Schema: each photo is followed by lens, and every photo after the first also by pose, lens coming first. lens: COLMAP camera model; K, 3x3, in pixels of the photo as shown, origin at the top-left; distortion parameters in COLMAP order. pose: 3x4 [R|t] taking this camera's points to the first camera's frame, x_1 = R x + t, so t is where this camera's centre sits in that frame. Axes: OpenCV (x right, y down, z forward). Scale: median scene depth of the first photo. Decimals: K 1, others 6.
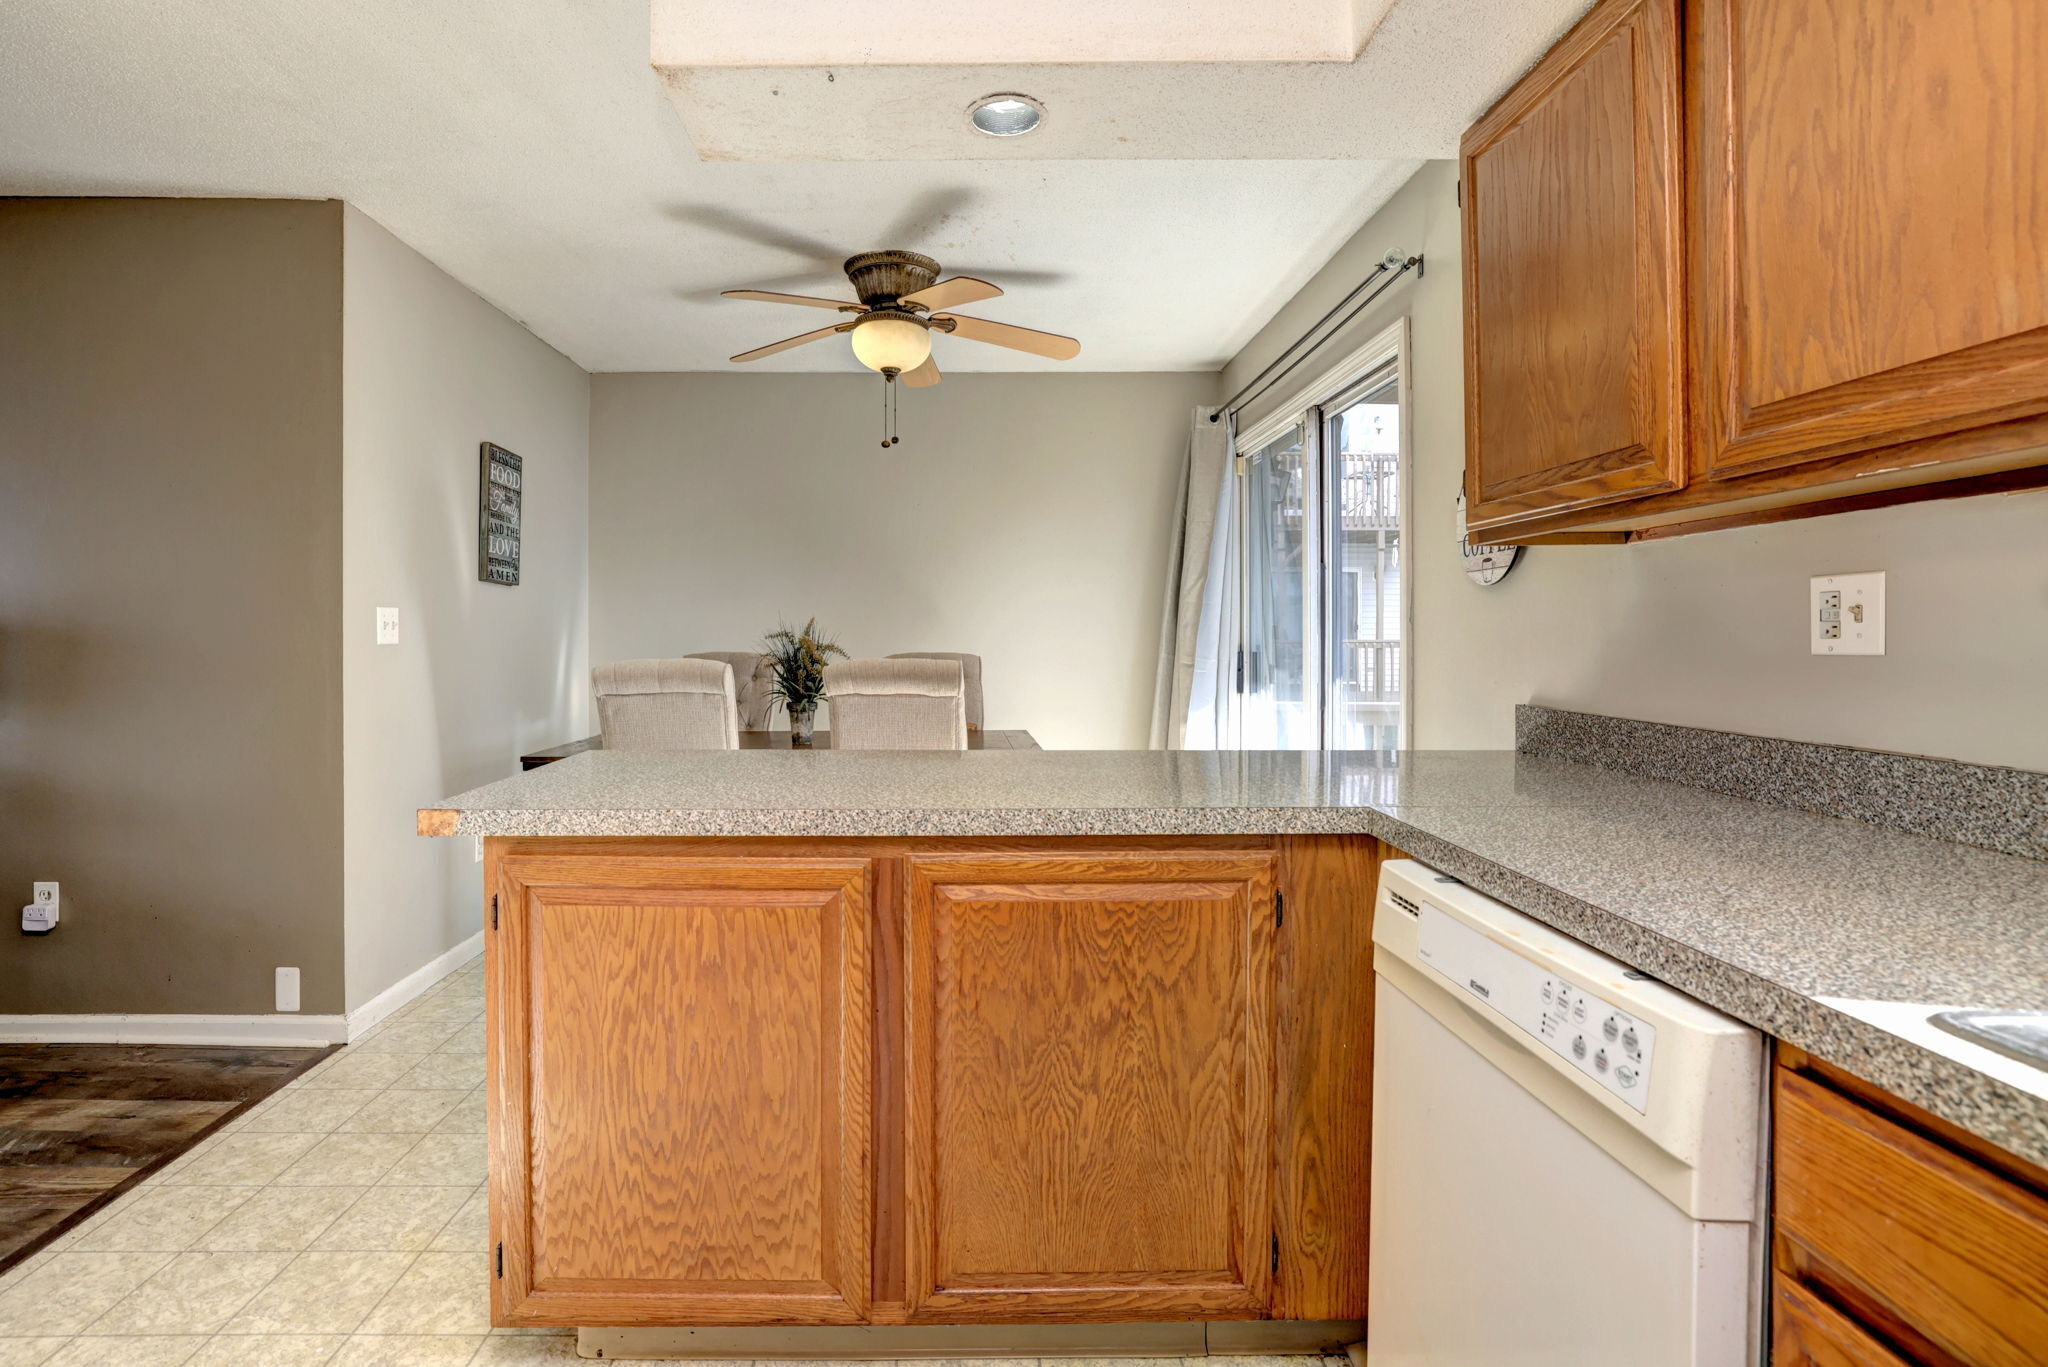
lens RADIAL K [[1017.0, 0, 976.8], [0, 1017.0, 645.2], [0, 0, 1]] dist [-0.029251, 0.005175]
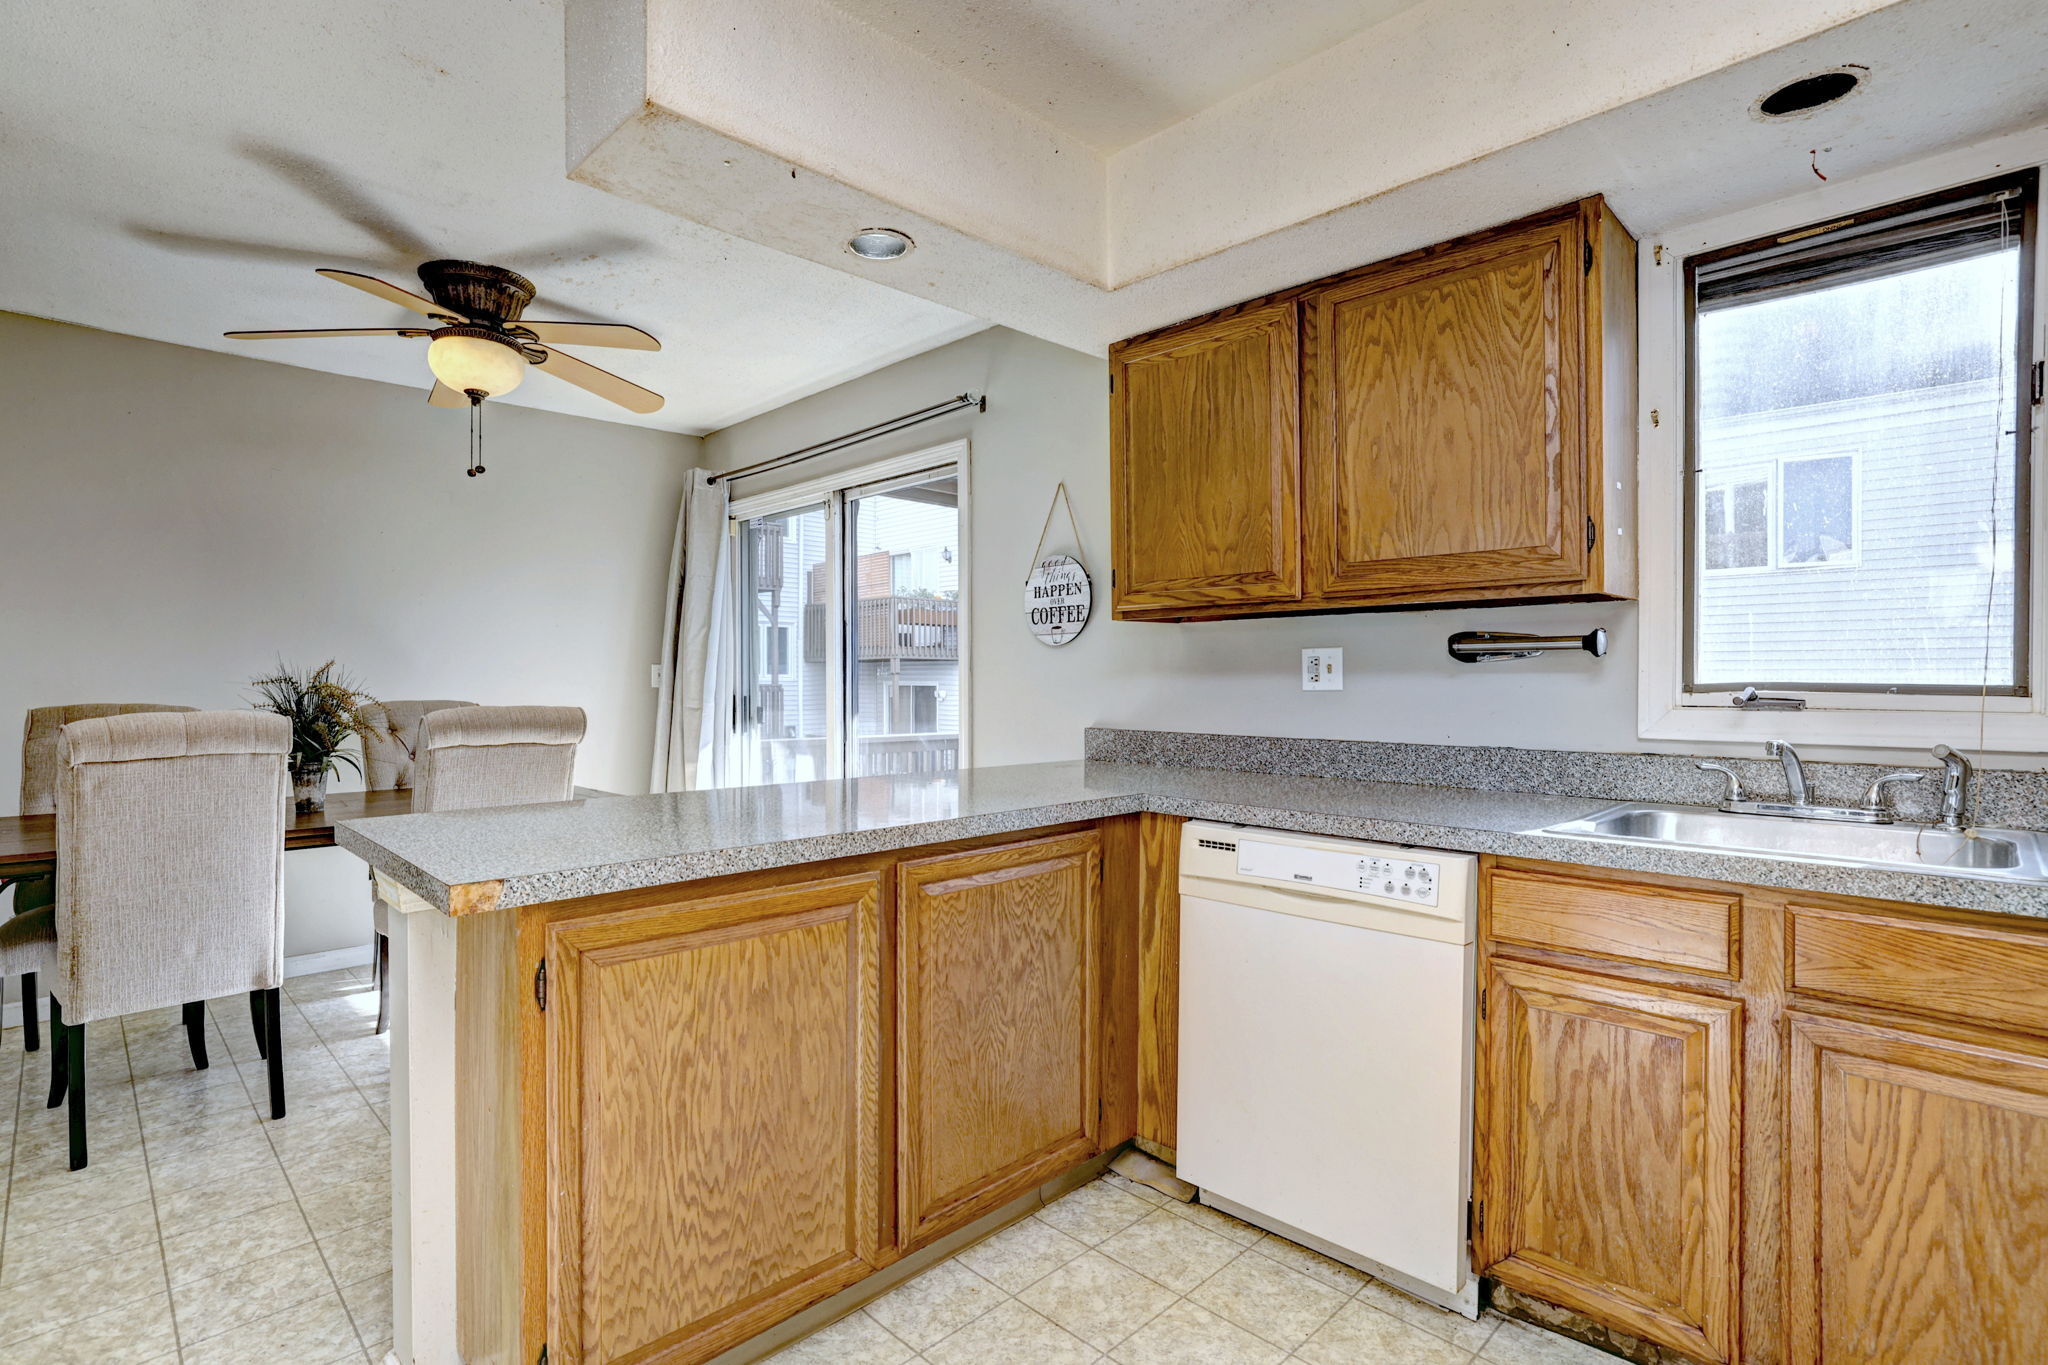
lens RADIAL K [[965.2, 0, 1028.7], [0, 965.2, 685.6], [0, 0, 1]] dist [-0.028545, 0.002179]
pose [[0.716281, -0.003627, 0.697803, -0.757596], [0.007738, 0.999966, -0.002746, 0.000640], [-0.697769, 0.007366, 0.716285, 0.081299]]
